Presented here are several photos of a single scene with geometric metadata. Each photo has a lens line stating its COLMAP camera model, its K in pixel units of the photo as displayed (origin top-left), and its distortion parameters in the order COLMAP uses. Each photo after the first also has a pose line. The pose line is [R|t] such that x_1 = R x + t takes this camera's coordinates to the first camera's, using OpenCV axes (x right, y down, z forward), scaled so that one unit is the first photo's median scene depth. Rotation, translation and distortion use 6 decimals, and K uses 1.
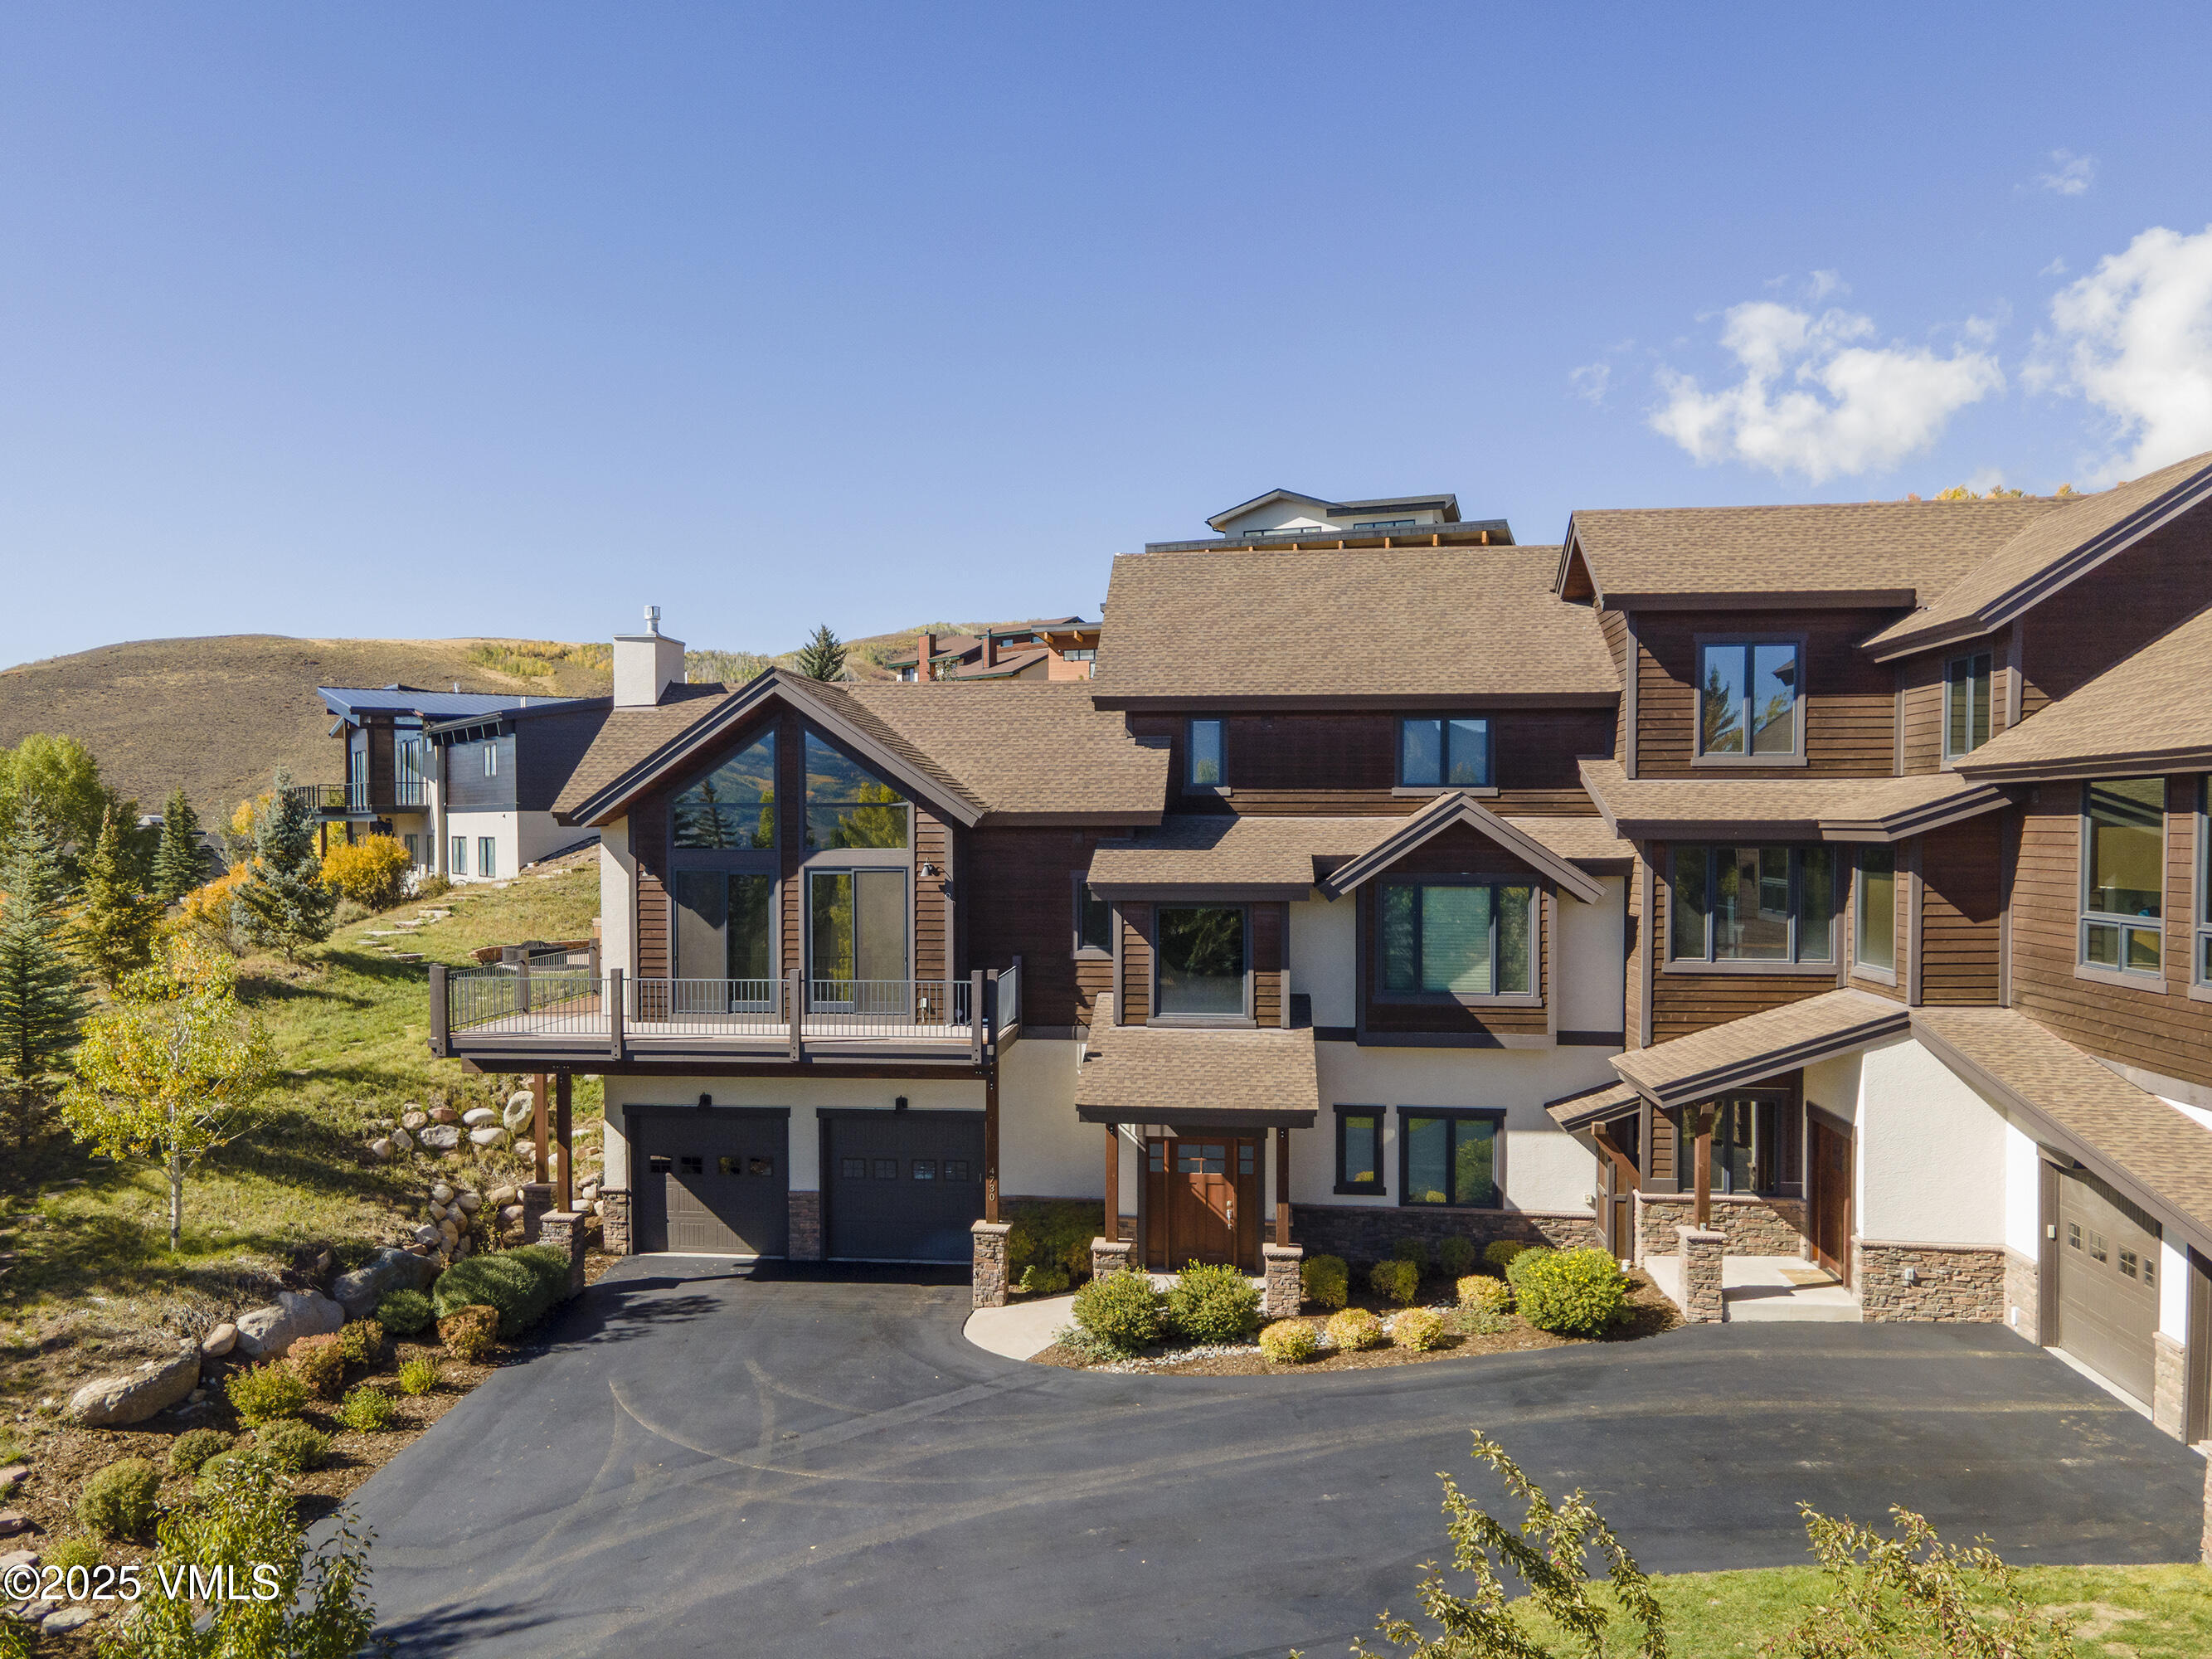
lens RADIAL K [[1667.7, 0, 1071.6], [0, 1667.7, 884.2], [0, 0, 1]] dist [0.037897, 0.004668]
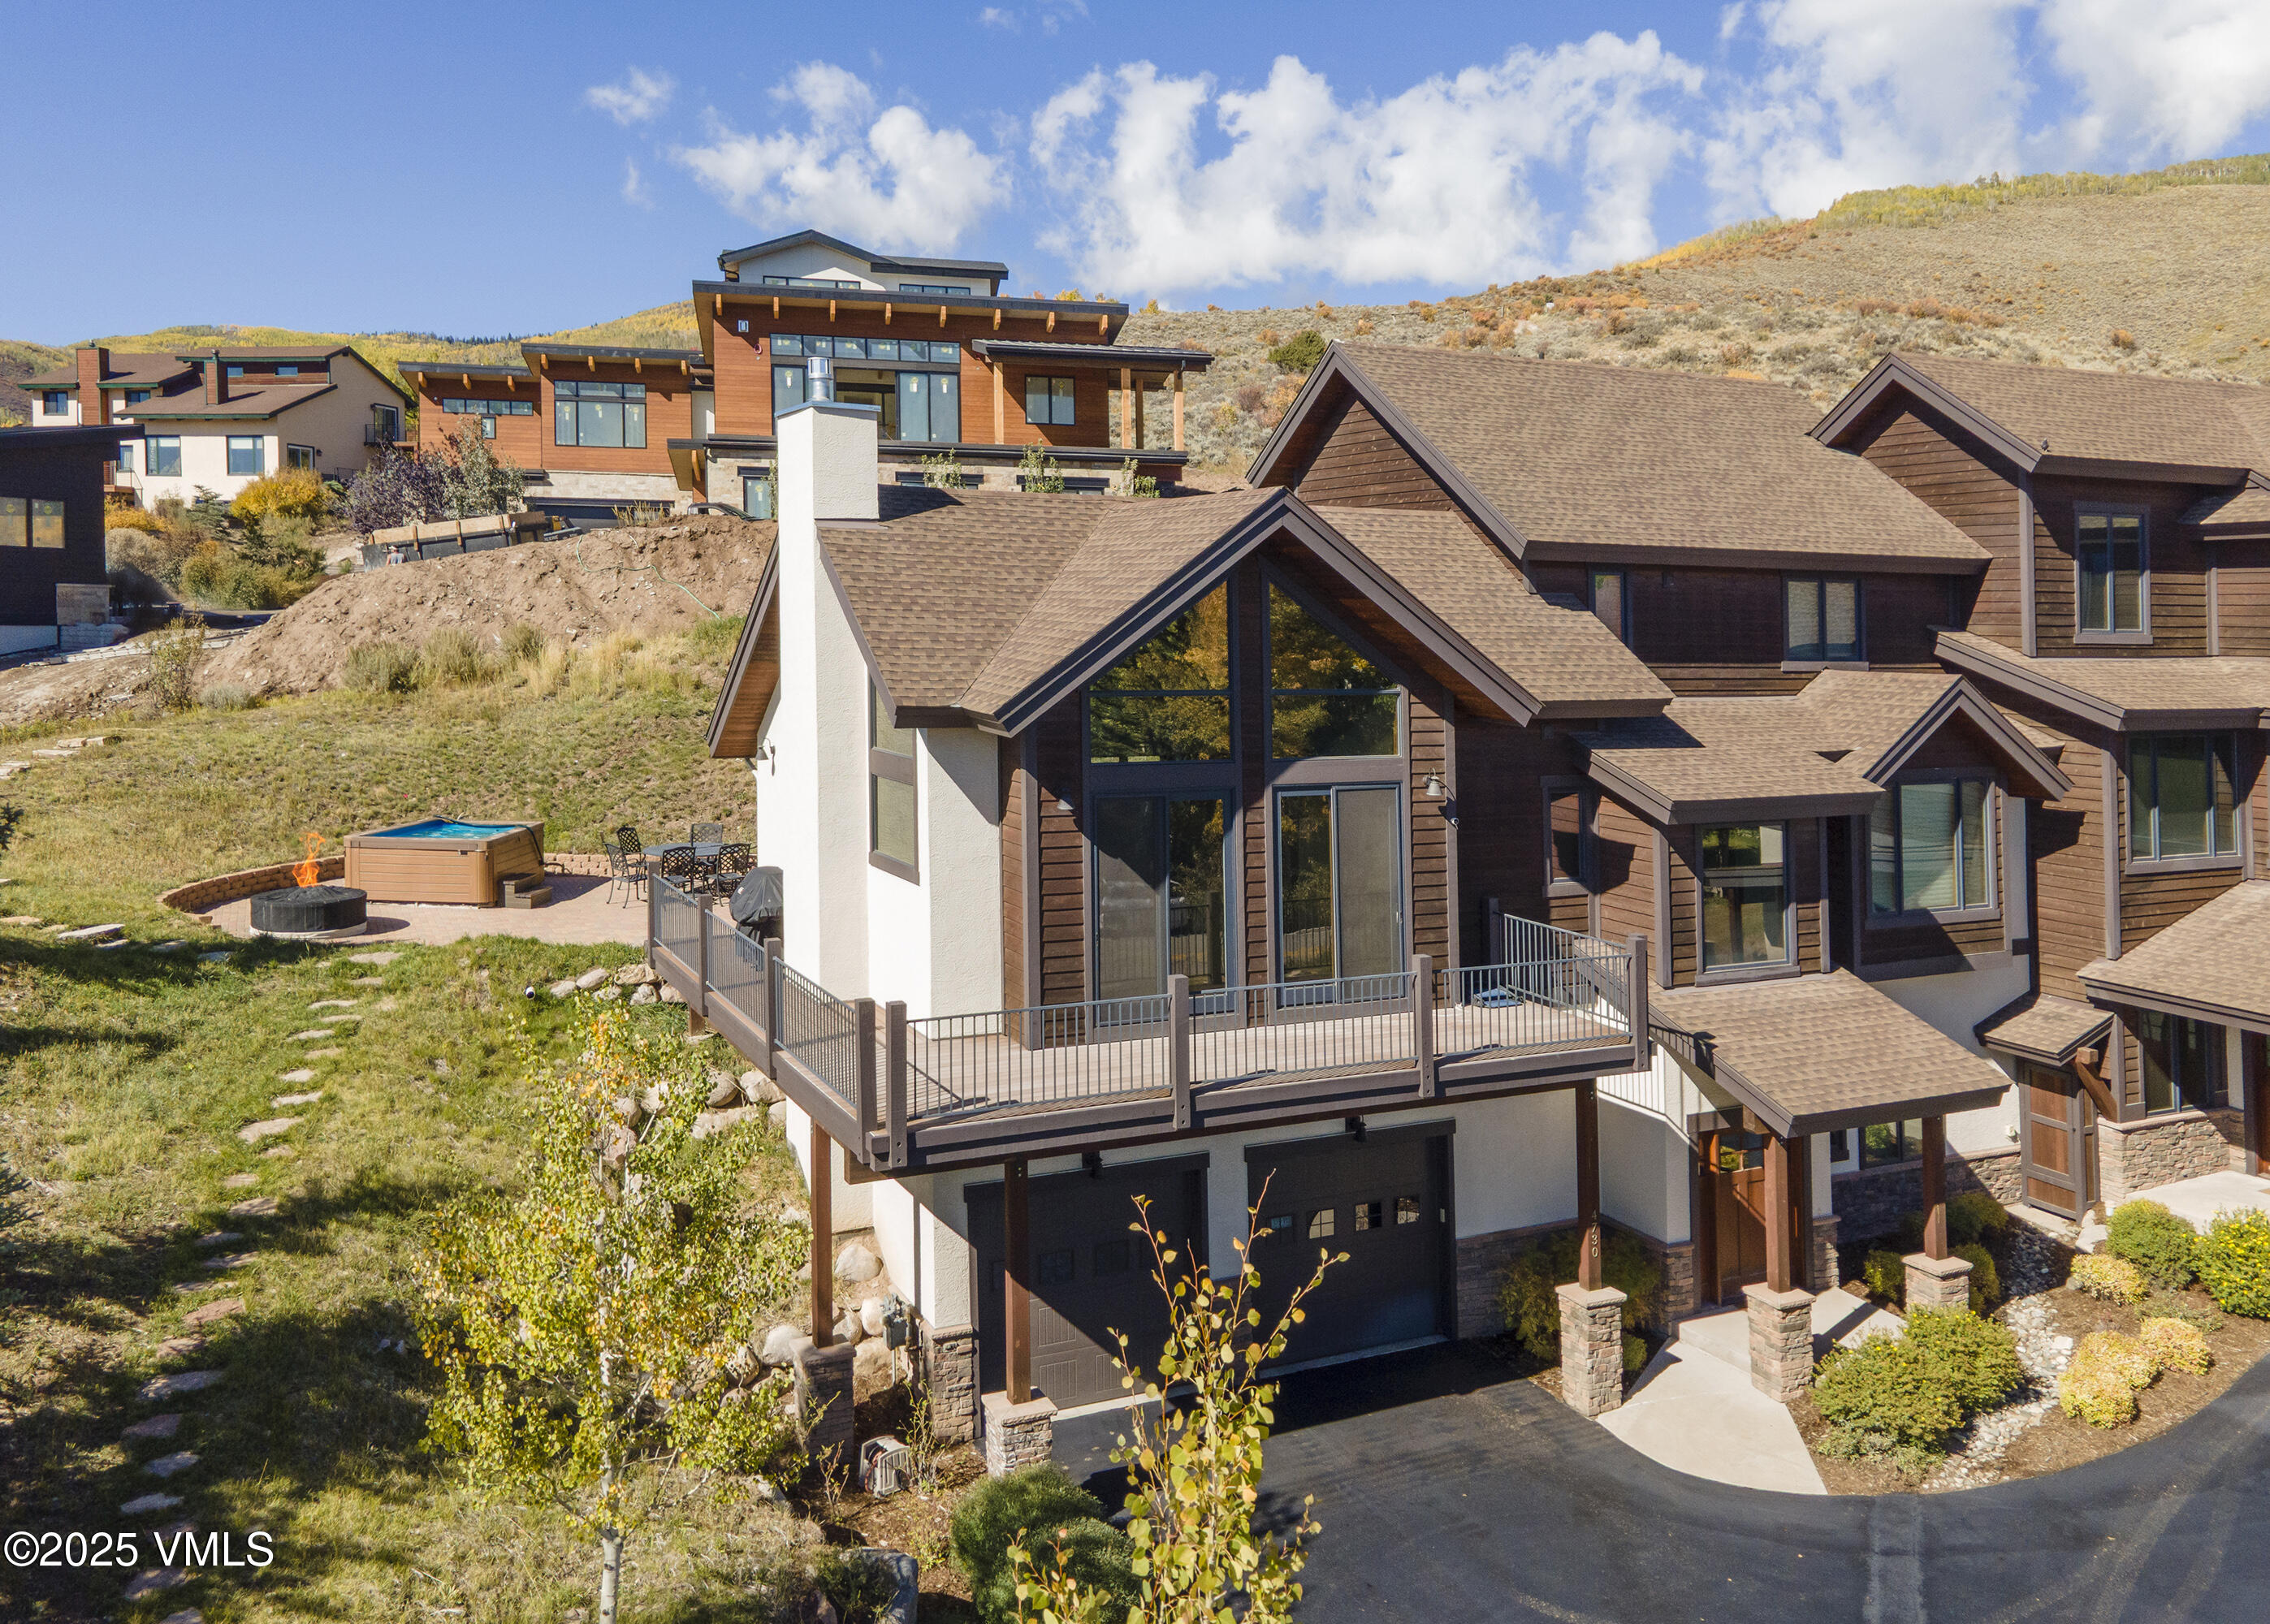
lens RADIAL K [[1843.2, 0, 1136.6], [0, 1843.2, 600.7], [0, 0, 1]] dist [0.026251, 0.015302]
pose [[0.833115, 0.016063, 0.552867, -0.623755], [0.003247, 0.999419, -0.033929, -0.060514], [-0.553091, 0.030061, 0.832578, 0.426493]]
